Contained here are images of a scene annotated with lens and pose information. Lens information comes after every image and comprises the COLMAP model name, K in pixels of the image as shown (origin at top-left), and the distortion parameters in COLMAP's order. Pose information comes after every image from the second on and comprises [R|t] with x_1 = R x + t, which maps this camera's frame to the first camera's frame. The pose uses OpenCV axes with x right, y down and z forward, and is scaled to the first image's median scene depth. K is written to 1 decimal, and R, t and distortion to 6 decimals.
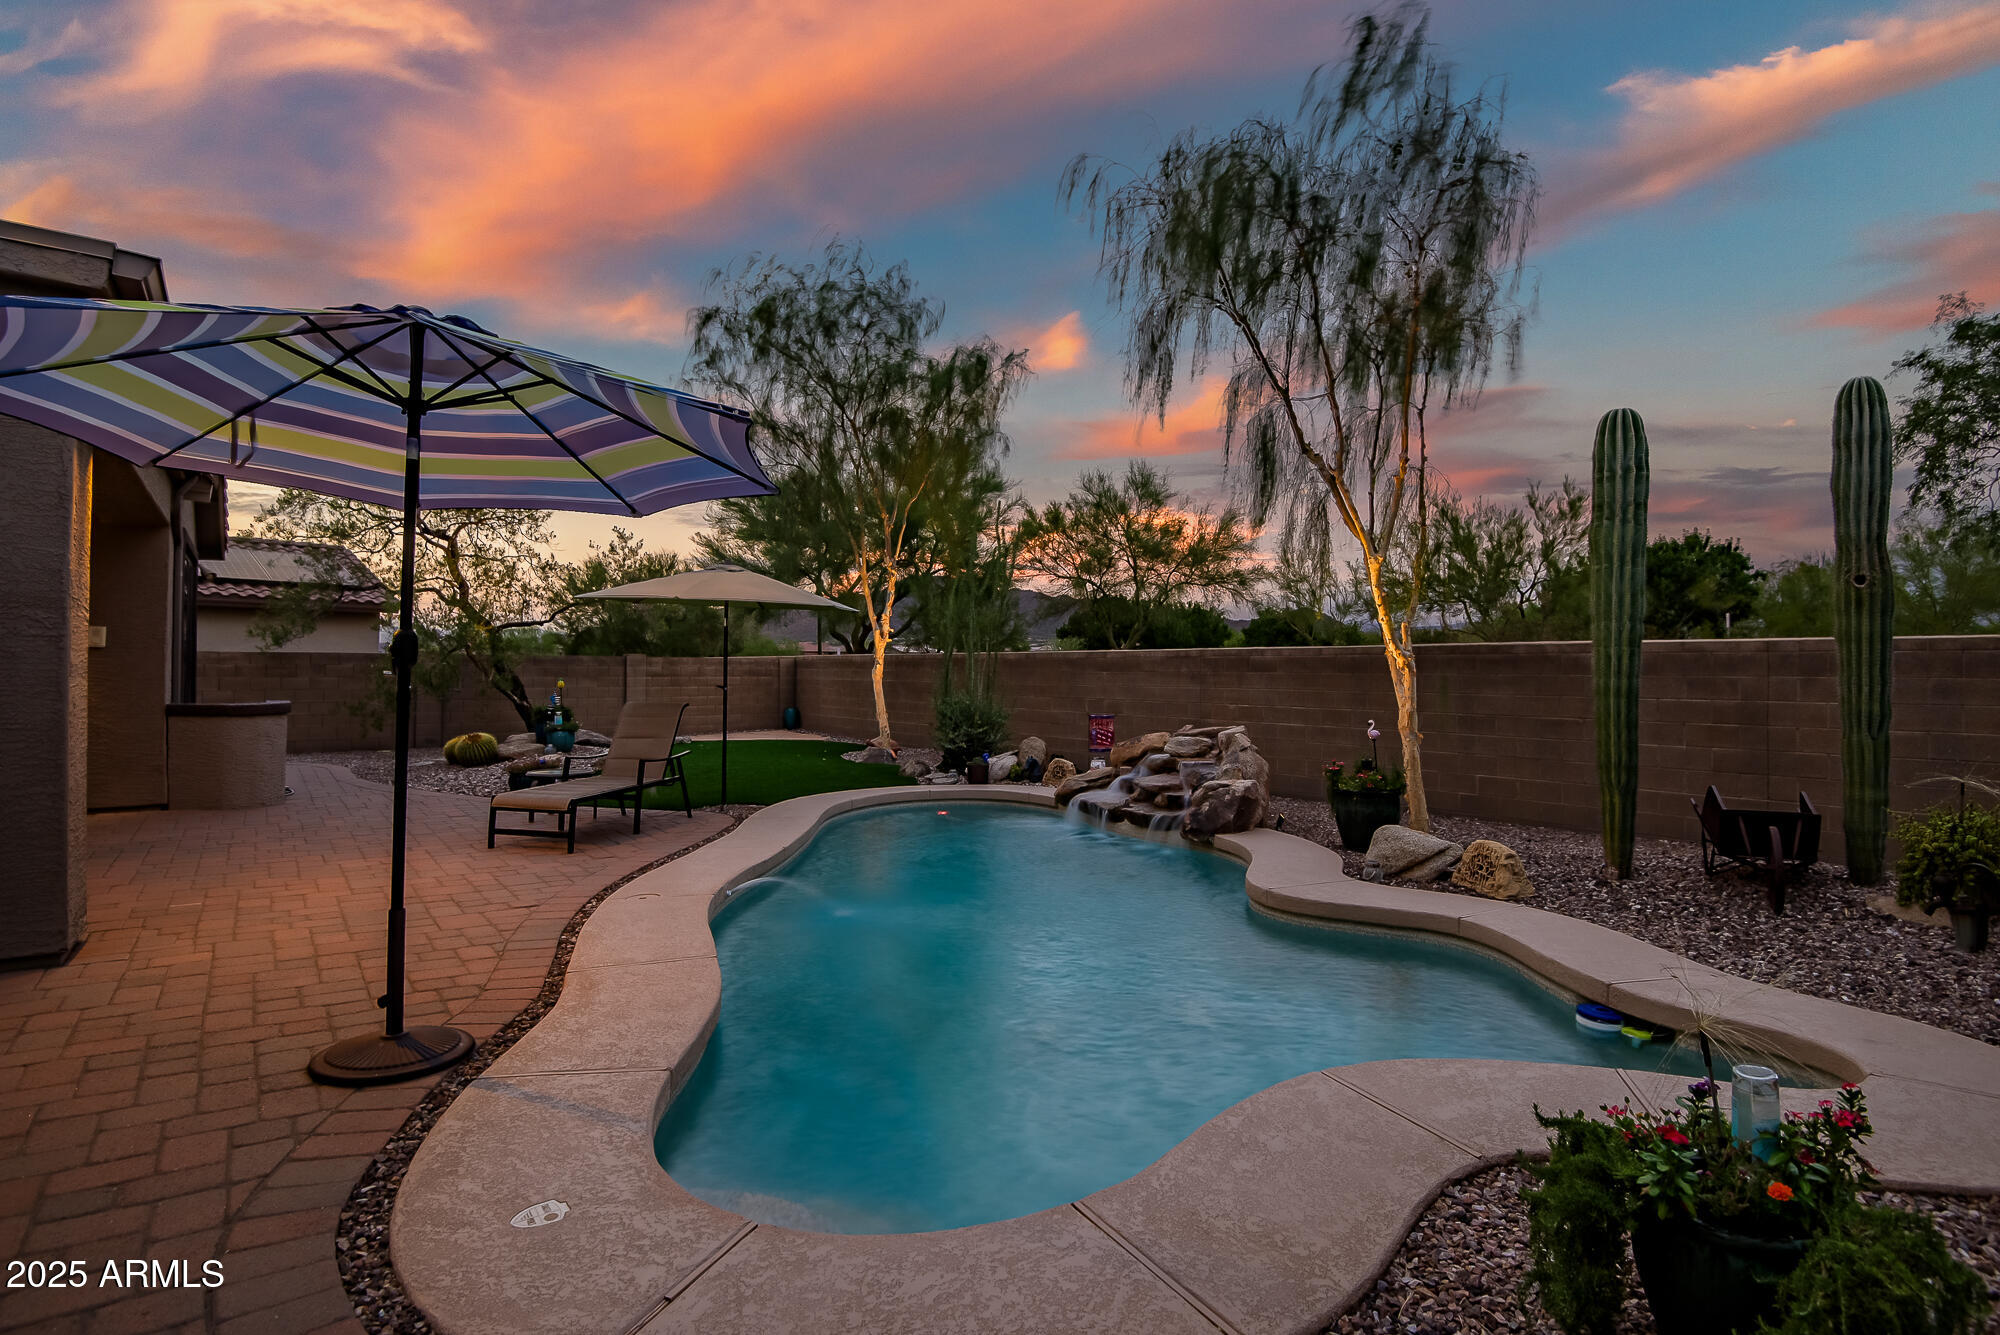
lens RADIAL K [[963.1, 0, 1000.0], [0, 963.1, 667.5], [0, 0, 1]] dist [-0.022571, 0.000372]
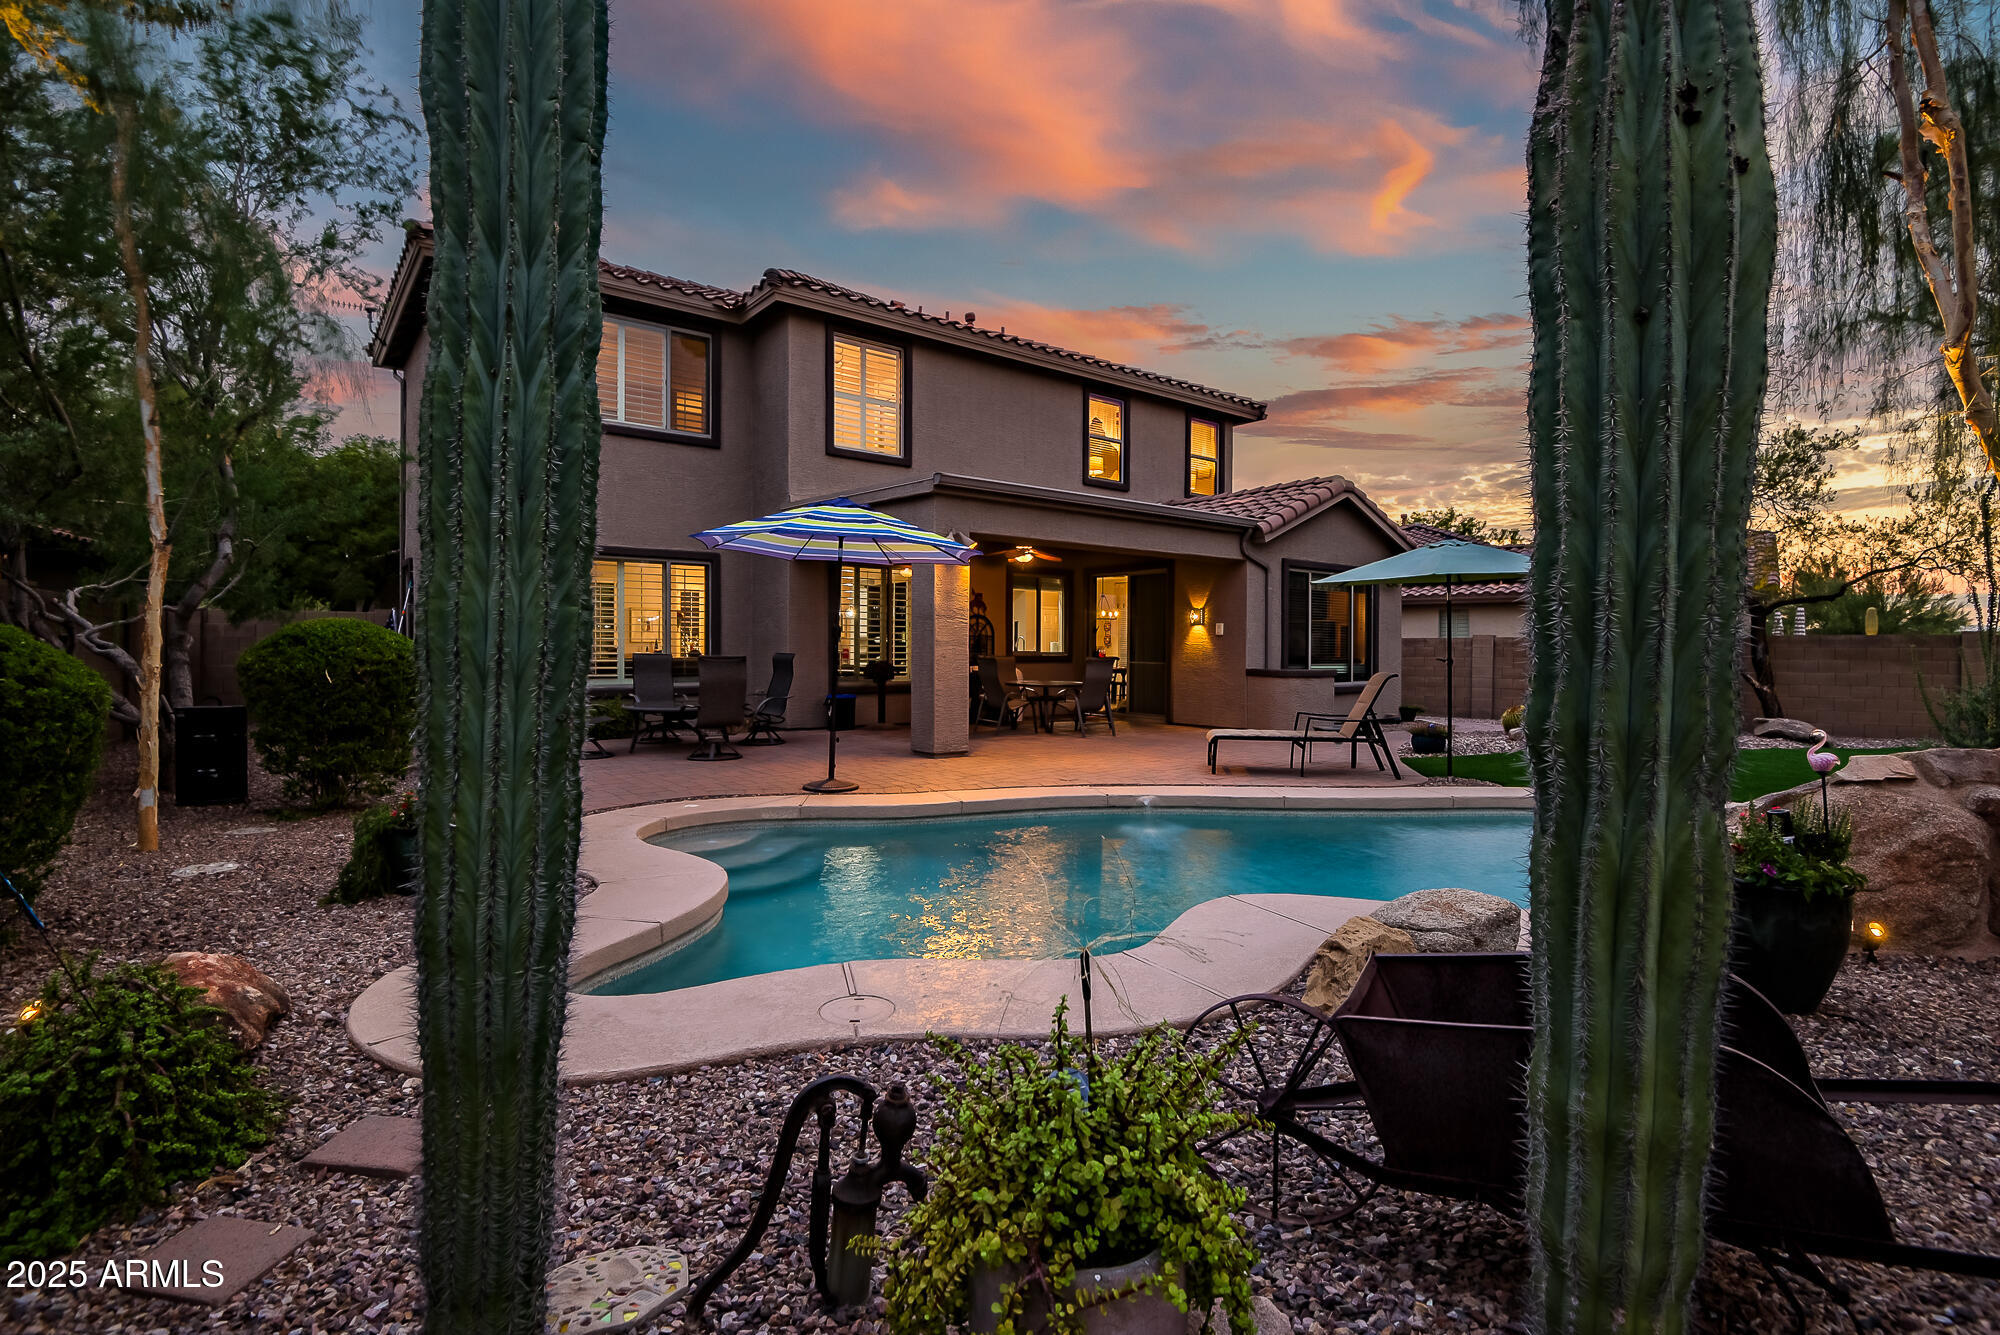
lens RADIAL K [[963.1, 0, 1000.0], [0, 963.1, 667.5], [0, 0, 1]] dist [-0.022571, 0.000372]
pose [[0.012480, 0.013071, -0.999837, 0.802808], [-0.002583, 0.999912, 0.013040, 0.015691], [0.999919, 0.002420, 0.012512, 0.552139]]
